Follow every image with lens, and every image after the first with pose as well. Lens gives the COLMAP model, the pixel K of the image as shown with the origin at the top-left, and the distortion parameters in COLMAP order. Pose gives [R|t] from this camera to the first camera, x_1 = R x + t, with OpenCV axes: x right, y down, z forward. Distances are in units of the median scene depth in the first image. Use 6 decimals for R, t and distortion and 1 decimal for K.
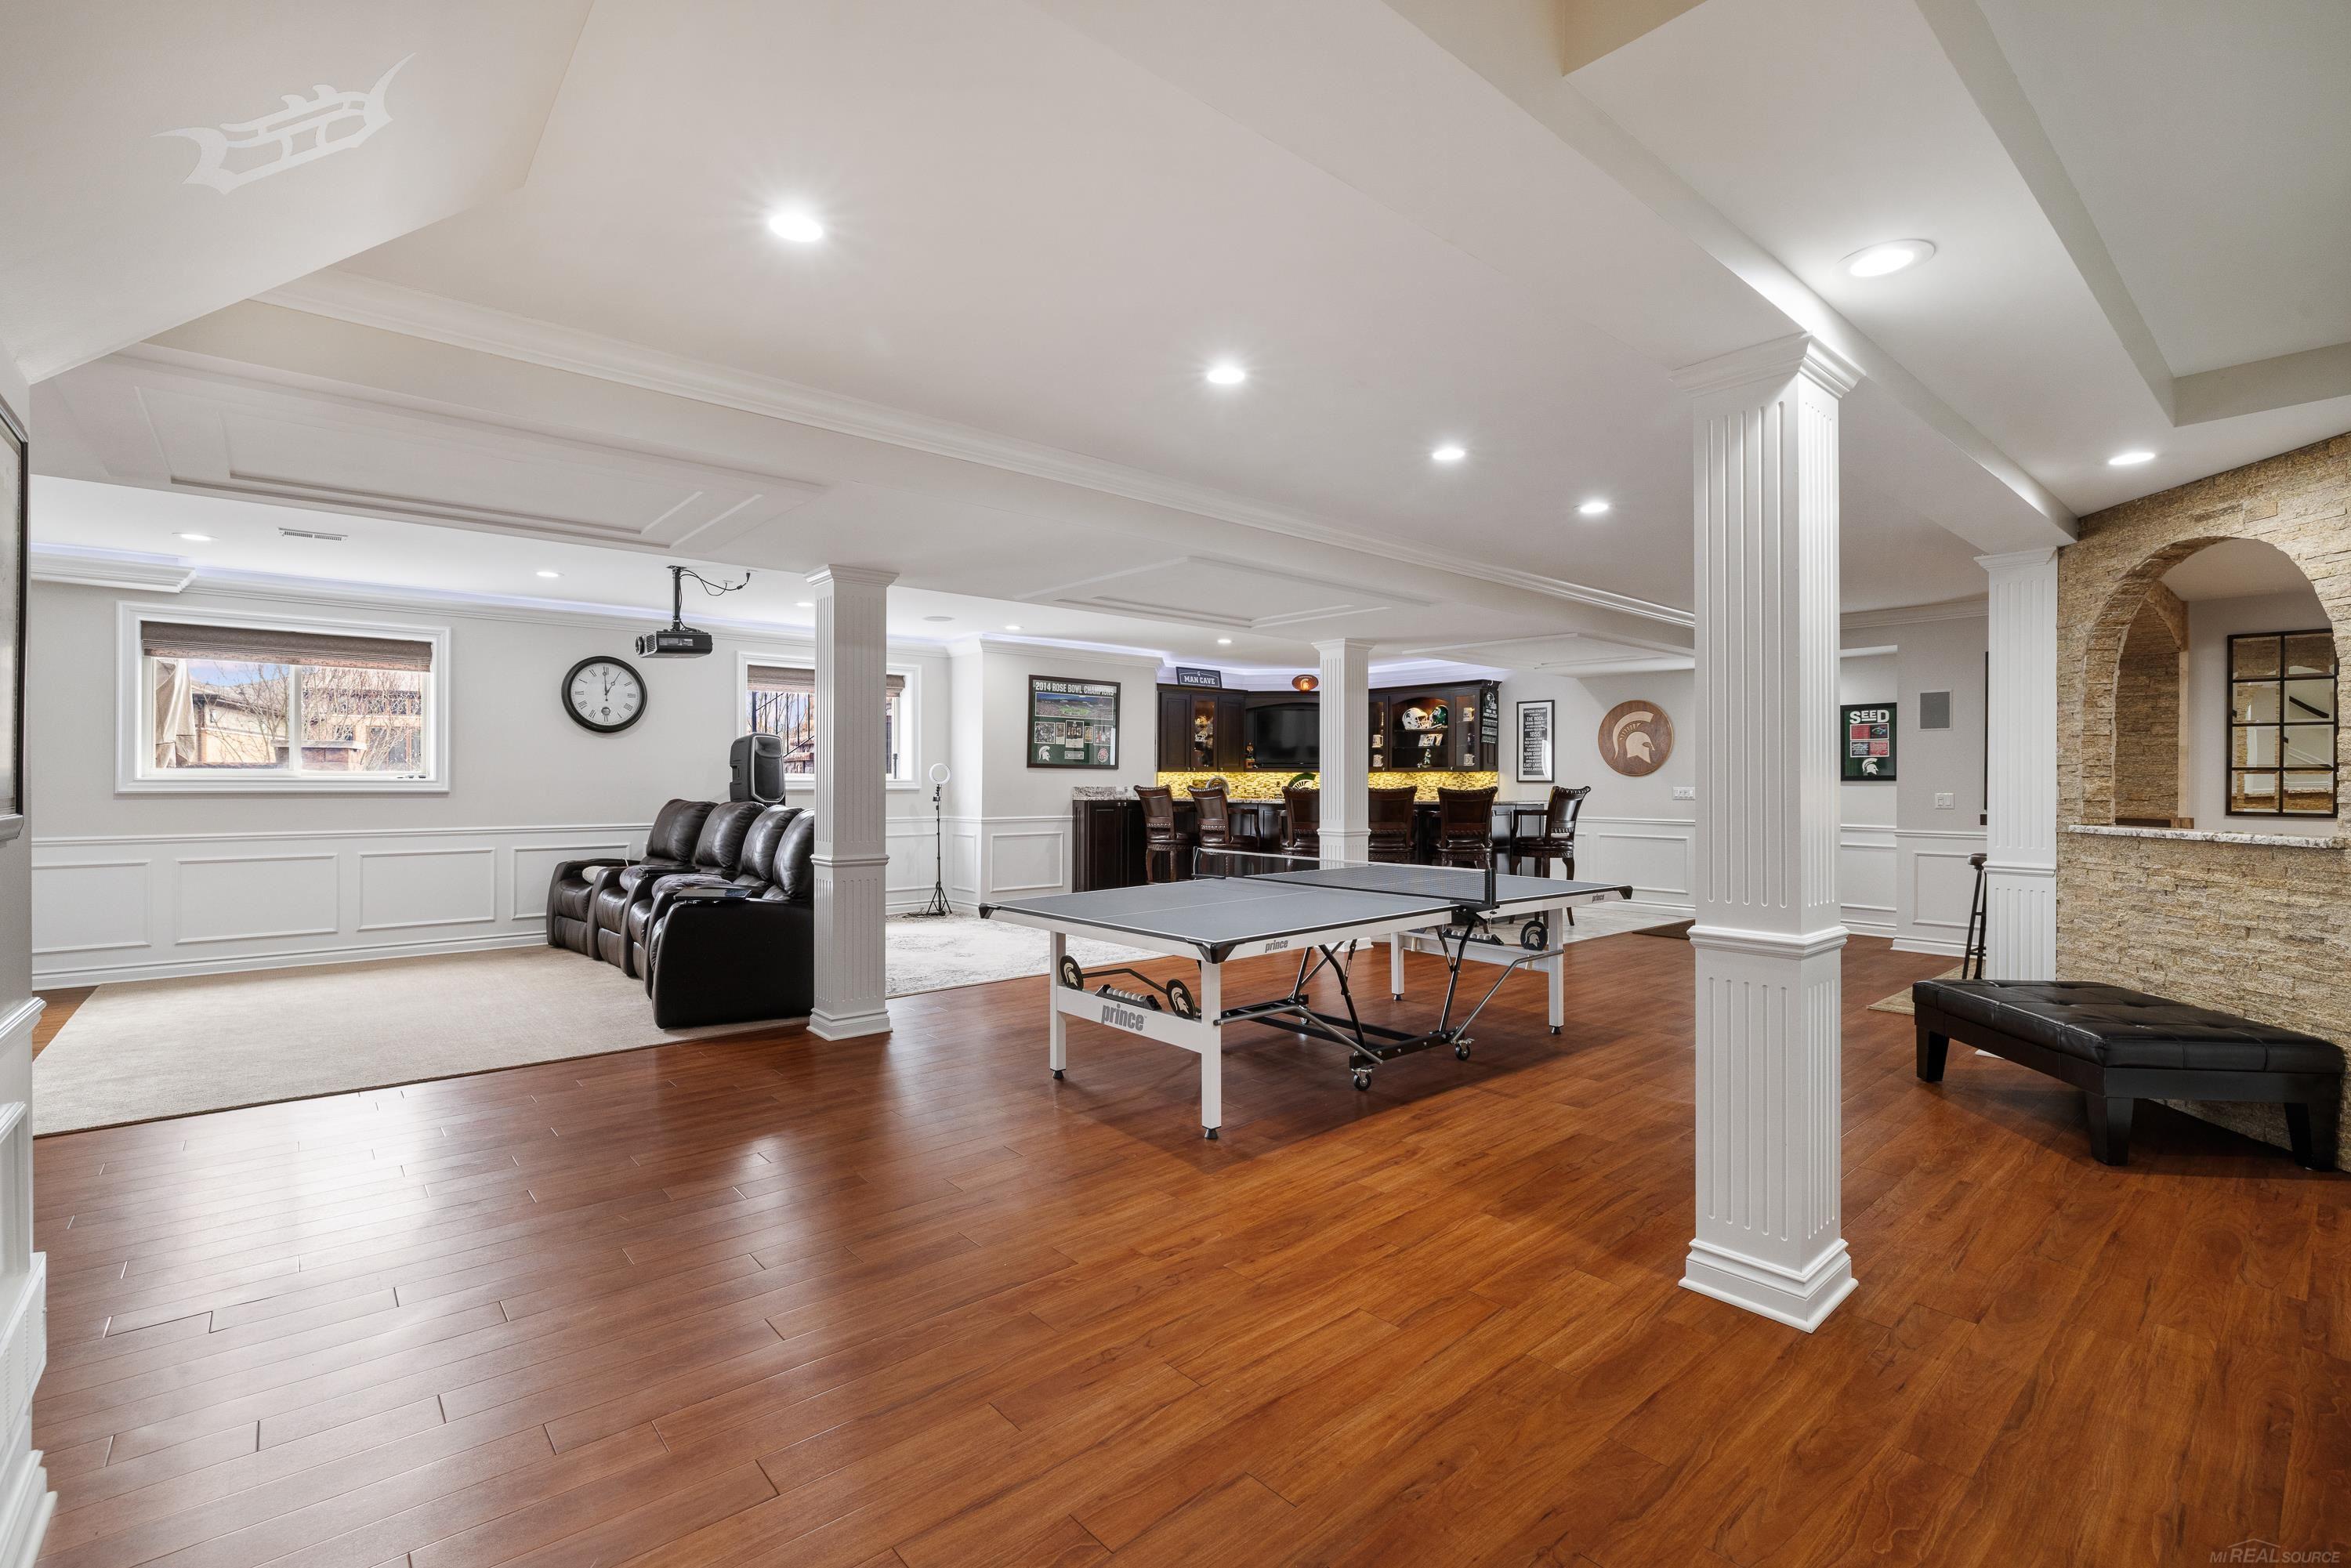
lens RADIAL K [[1050.8, 0, 1188.5], [0, 1050.8, 775.0], [0, 0, 1]] dist [-0.007054, 0.002514]
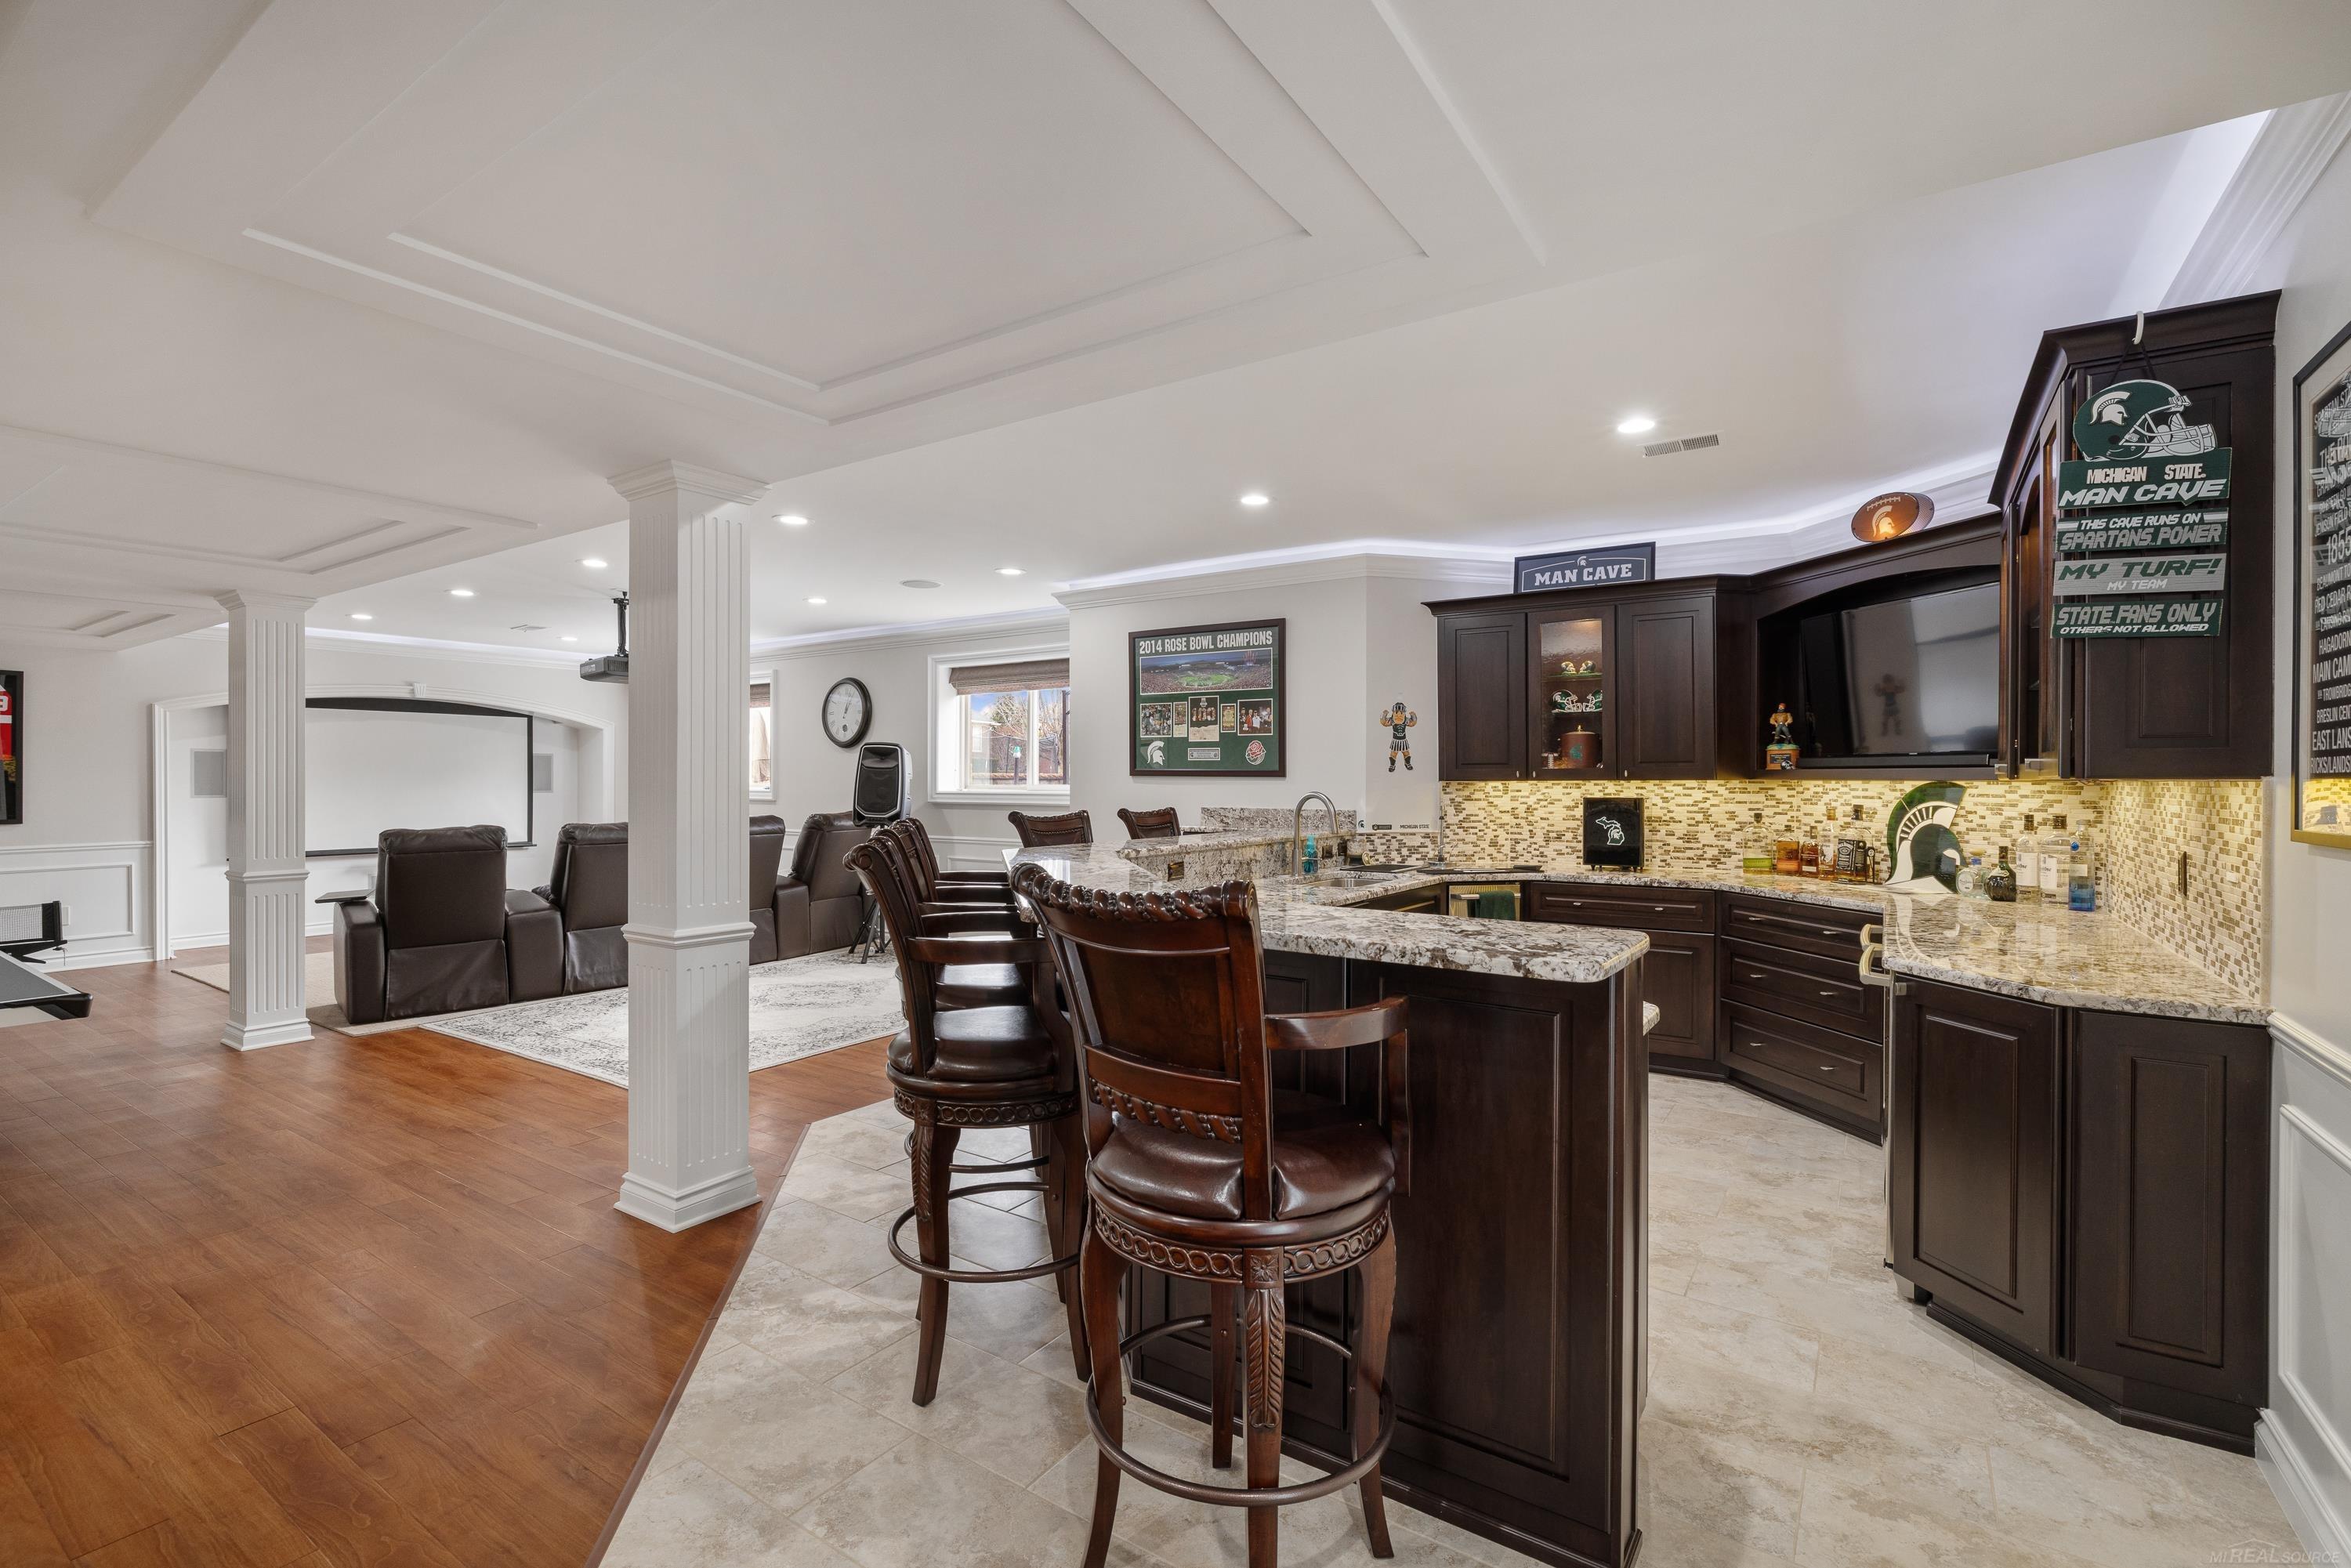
lens RADIAL K [[1050.8, 0, 1176.0], [0, 1050.8, 786.8], [0, 0, 1]] dist [-0.007054, 0.002514]
pose [[0.254447, 0.006395, -0.967065, 0.485502], [0.006100, 0.999948, 0.008217, -0.005577], [0.967067, -0.007989, 0.254395, 0.869051]]
